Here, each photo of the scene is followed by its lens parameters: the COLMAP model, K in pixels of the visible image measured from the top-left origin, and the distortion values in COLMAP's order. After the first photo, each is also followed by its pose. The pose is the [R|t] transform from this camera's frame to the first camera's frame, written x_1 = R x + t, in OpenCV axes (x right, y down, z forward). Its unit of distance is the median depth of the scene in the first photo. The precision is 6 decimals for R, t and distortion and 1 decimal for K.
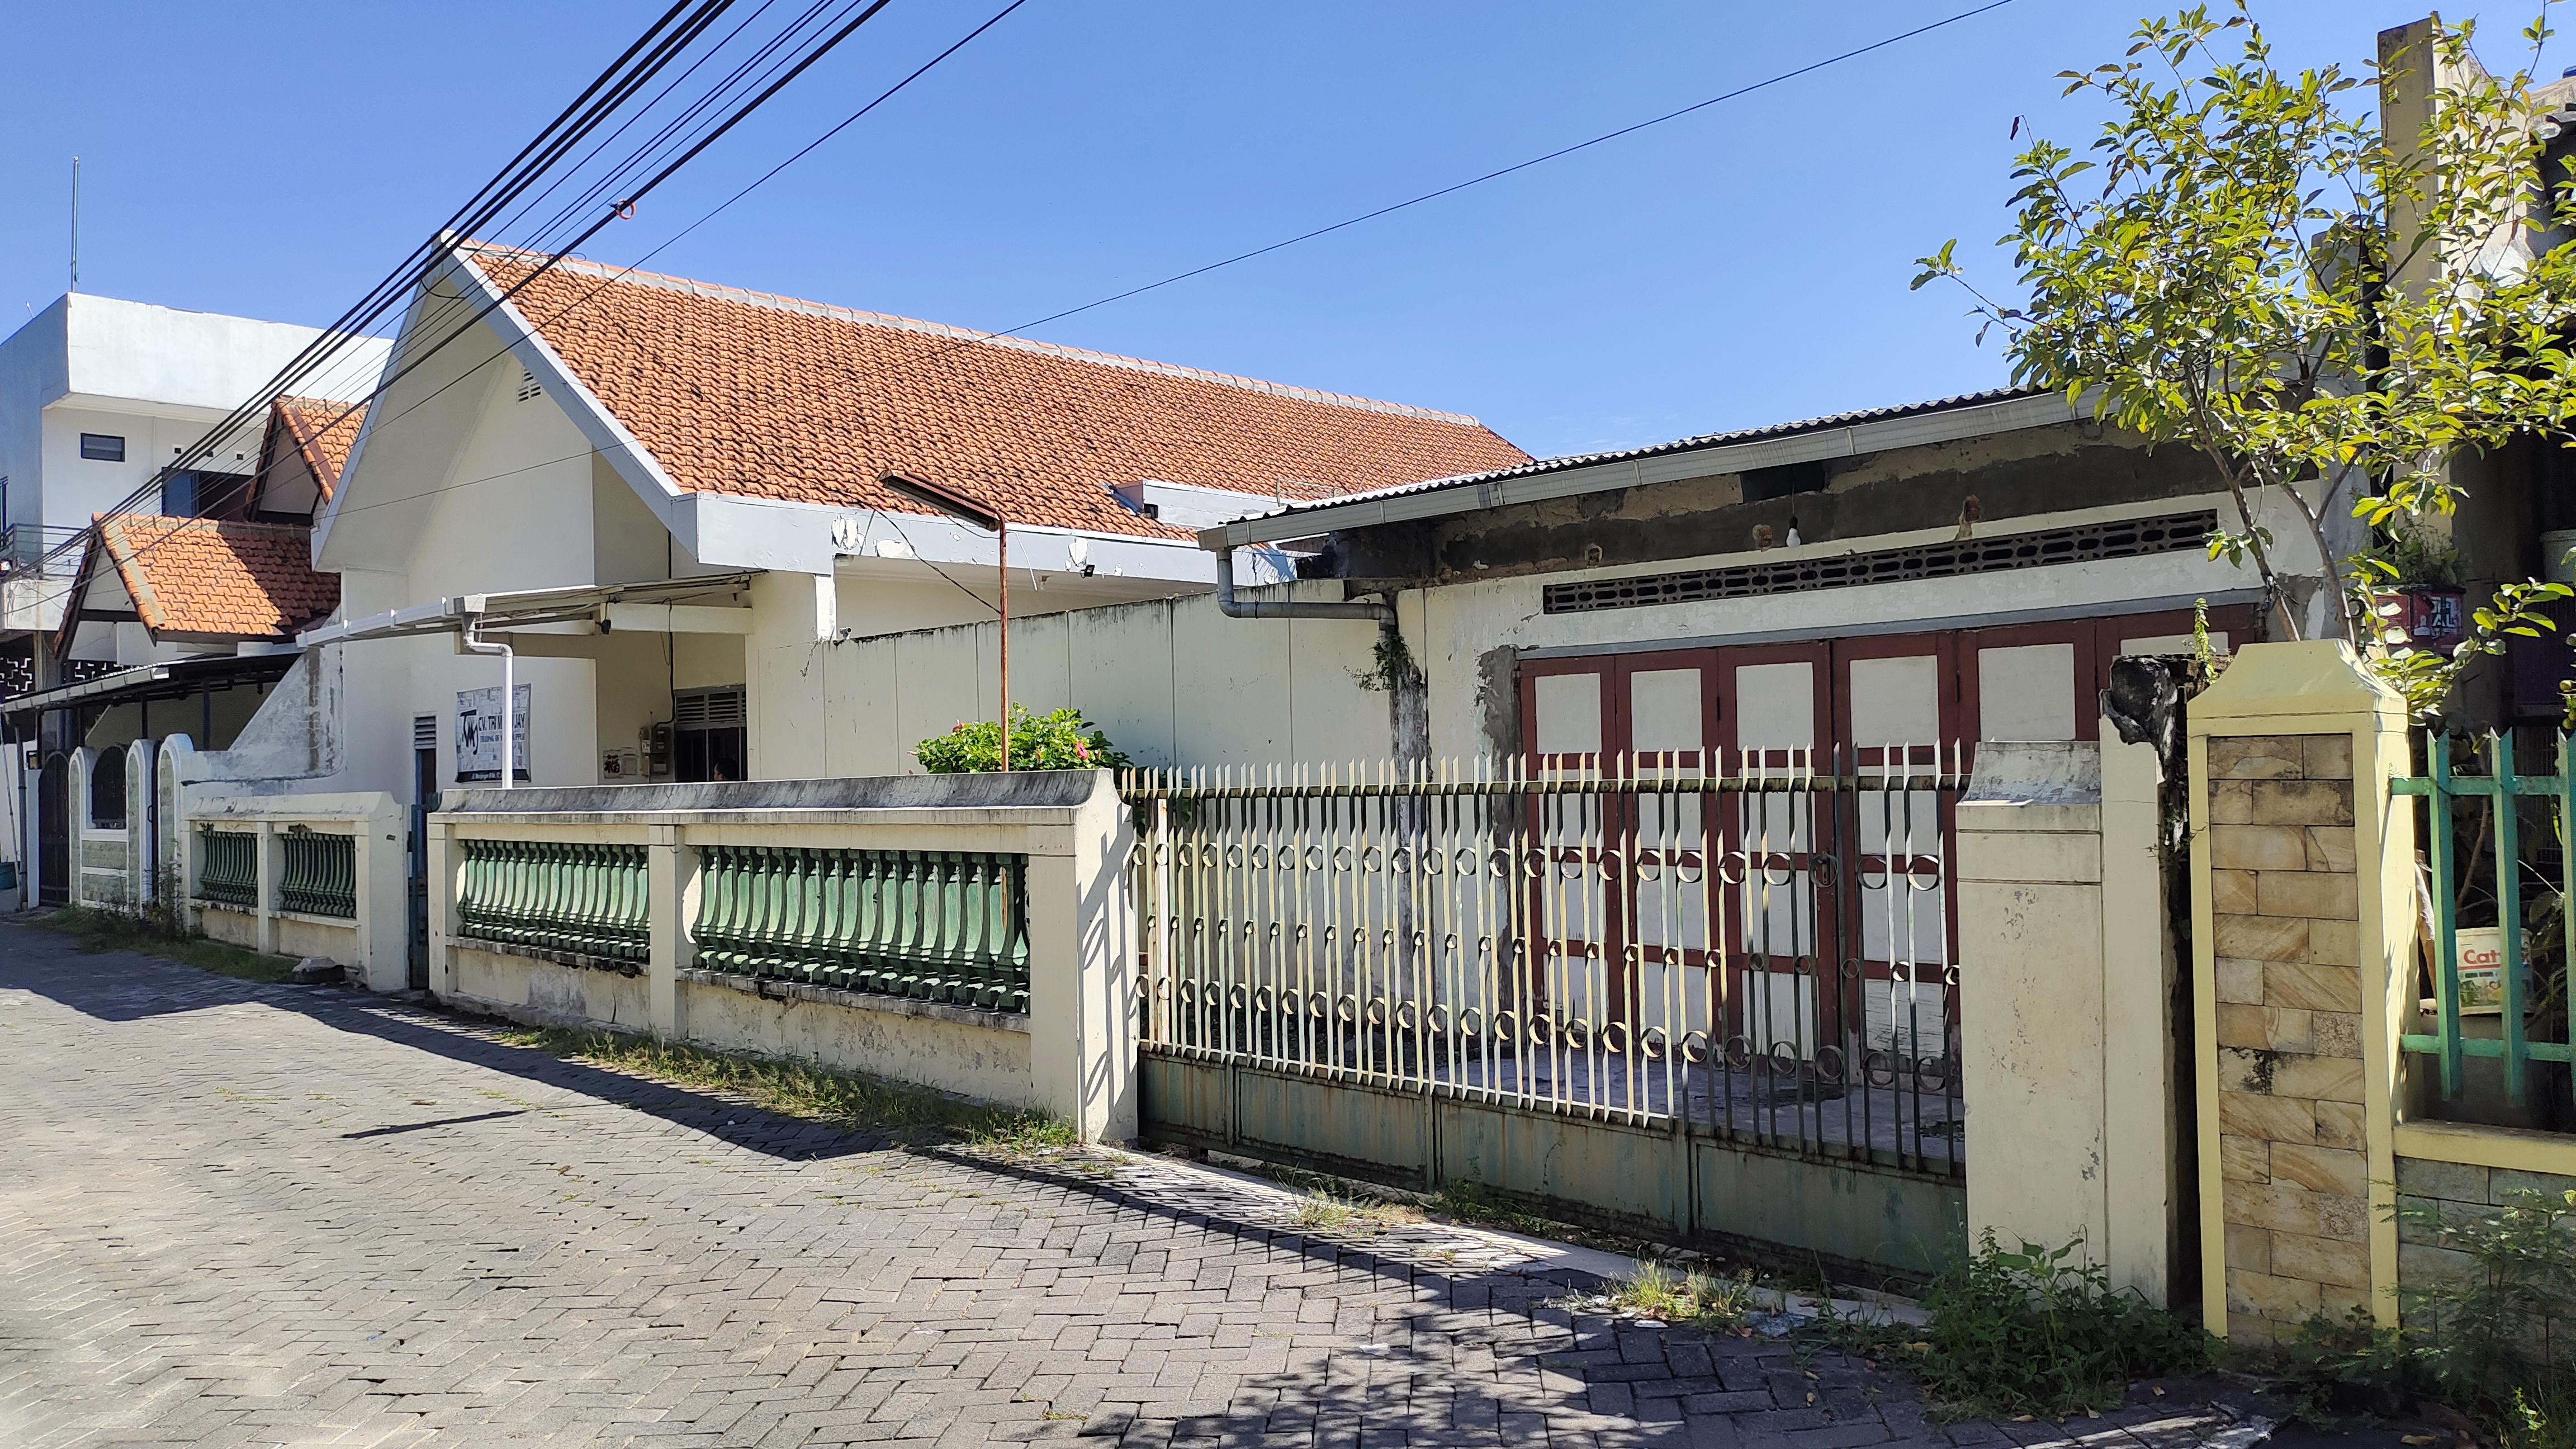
lens RADIAL K [[1868.3, 0, 1292.8], [0, 1868.3, 762.5], [0, 0, 1]] dist [0.003723, -0.002576]
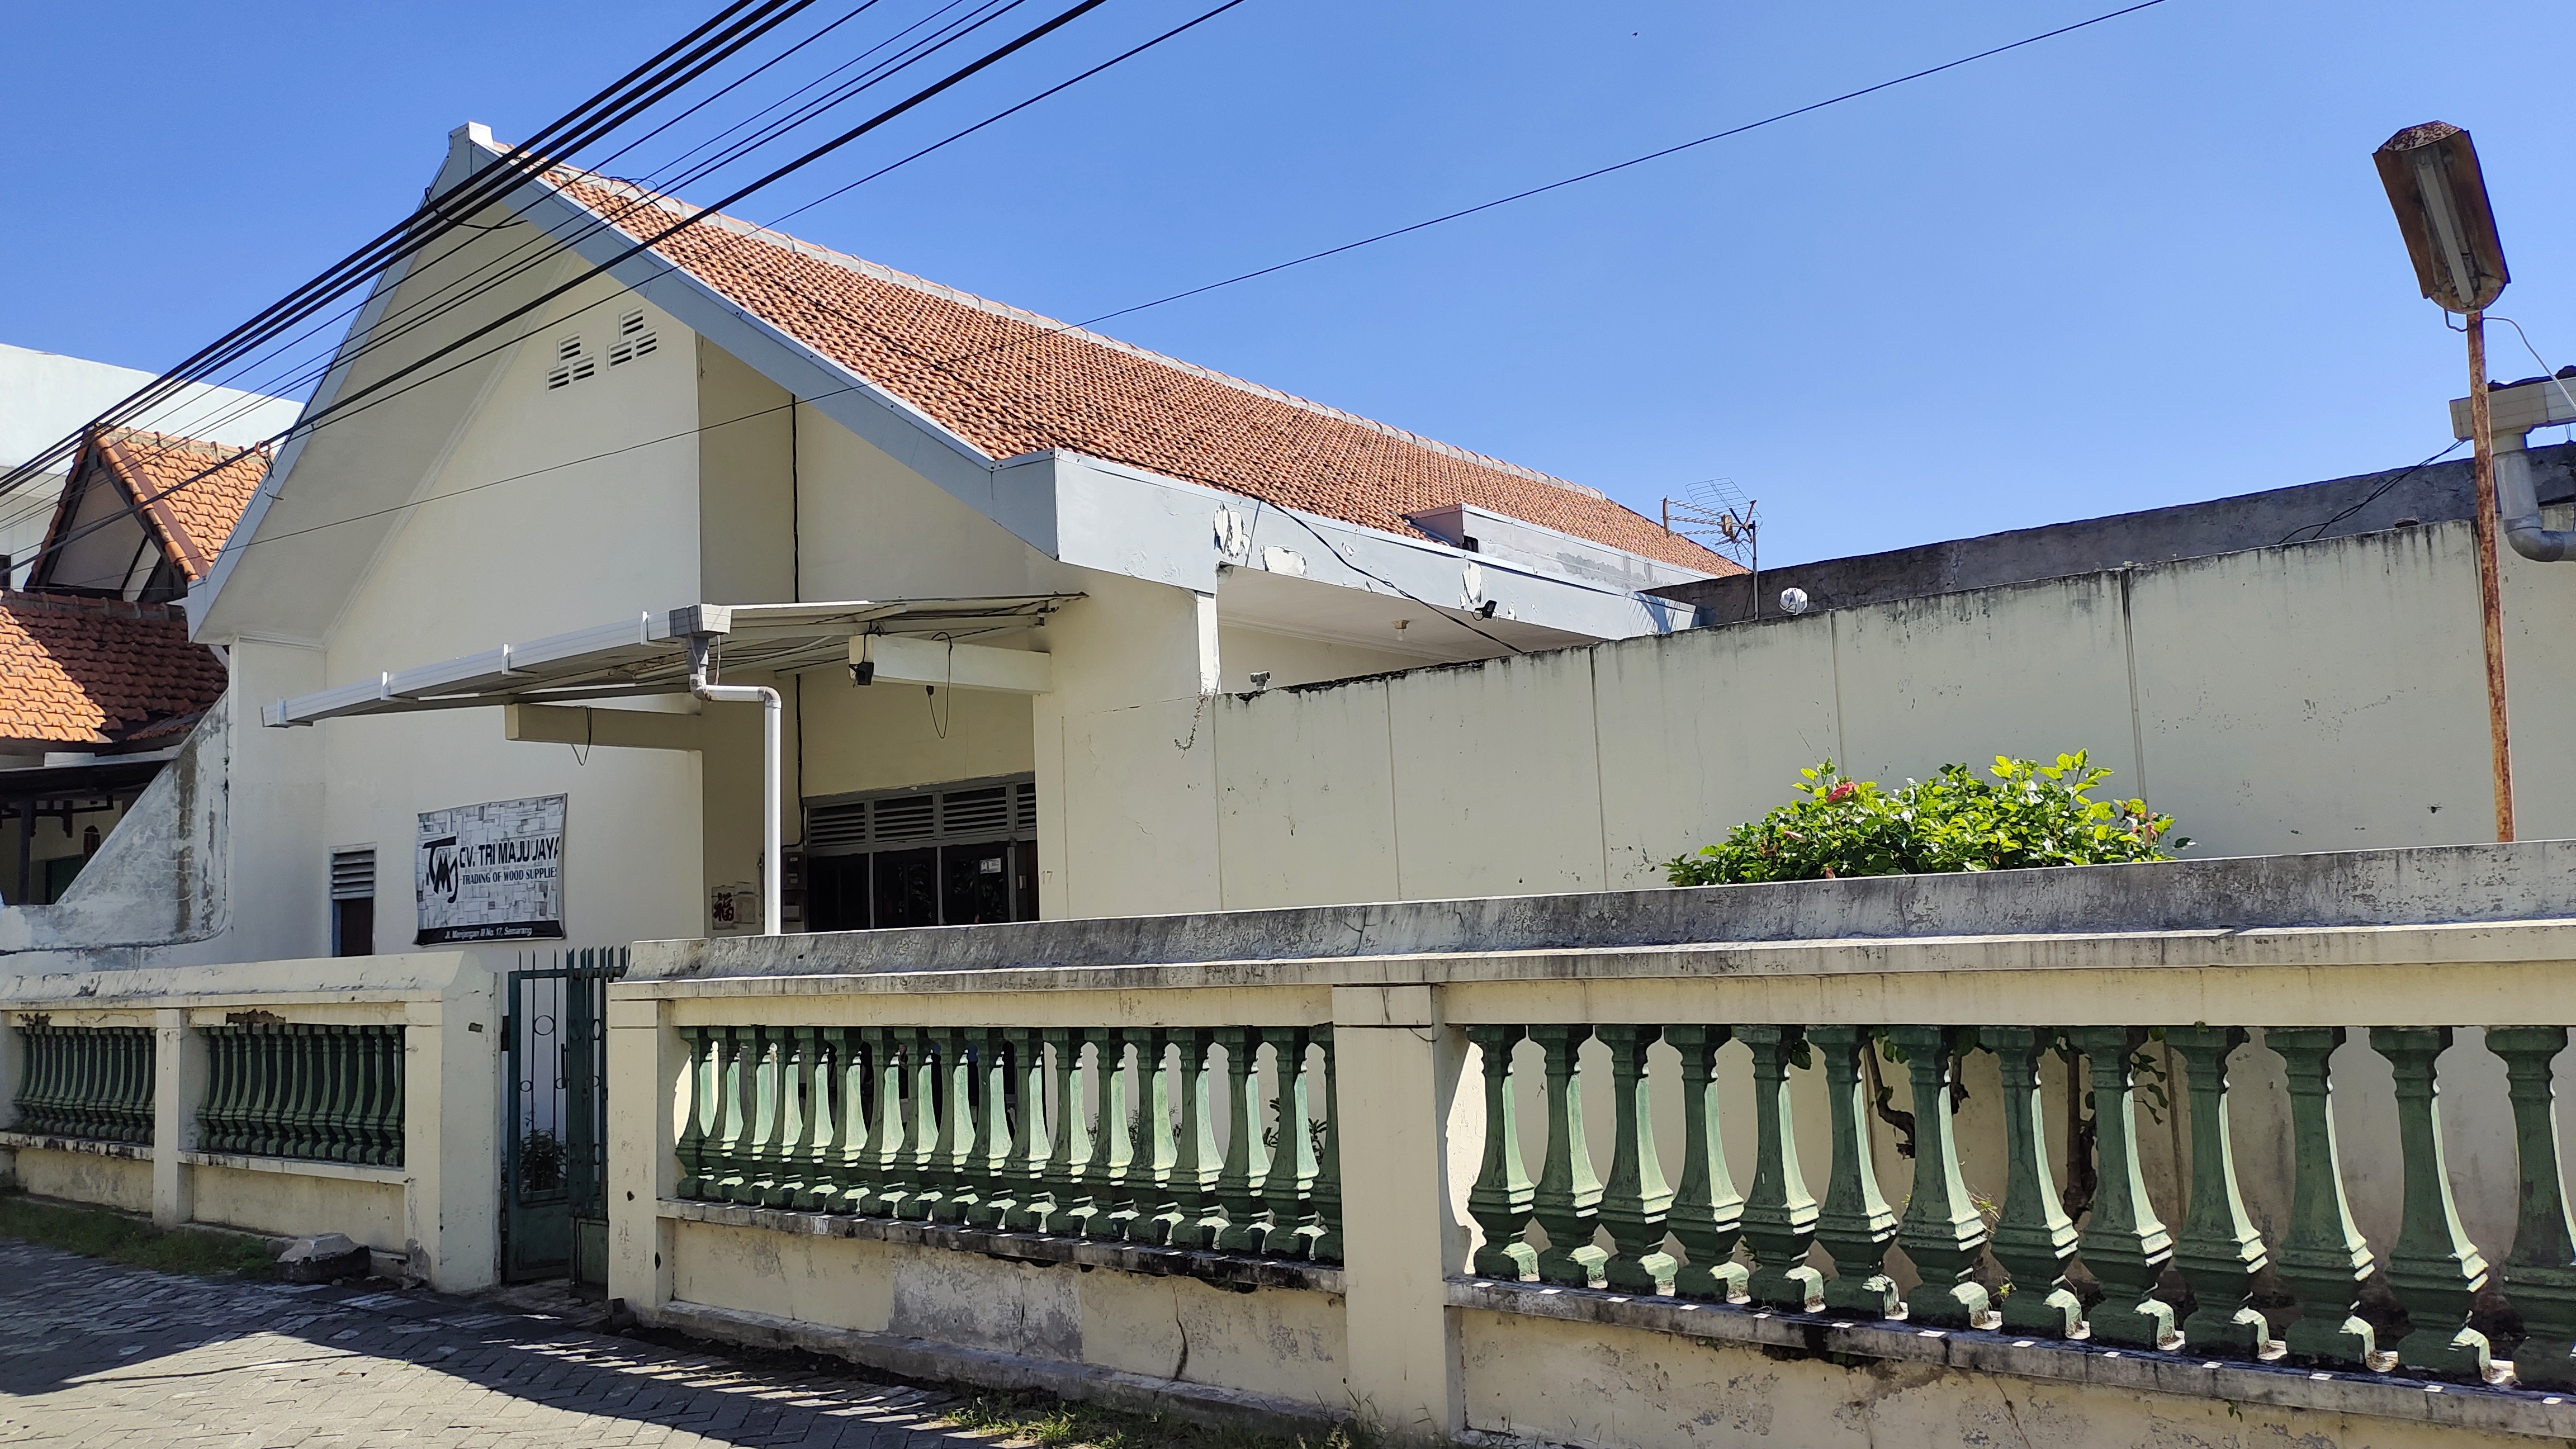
lens RADIAL K [[1903.9, 0, 1288.0], [0, 1903.9, 724.5], [0, 0, 1]] dist [0.006607, -0.000045]
pose [[0.990236, -0.004782, 0.139319, -0.266392], [0.019324, 0.994471, -0.103214, 0.010147], [-0.138055, 0.104899, 0.984854, 0.304166]]
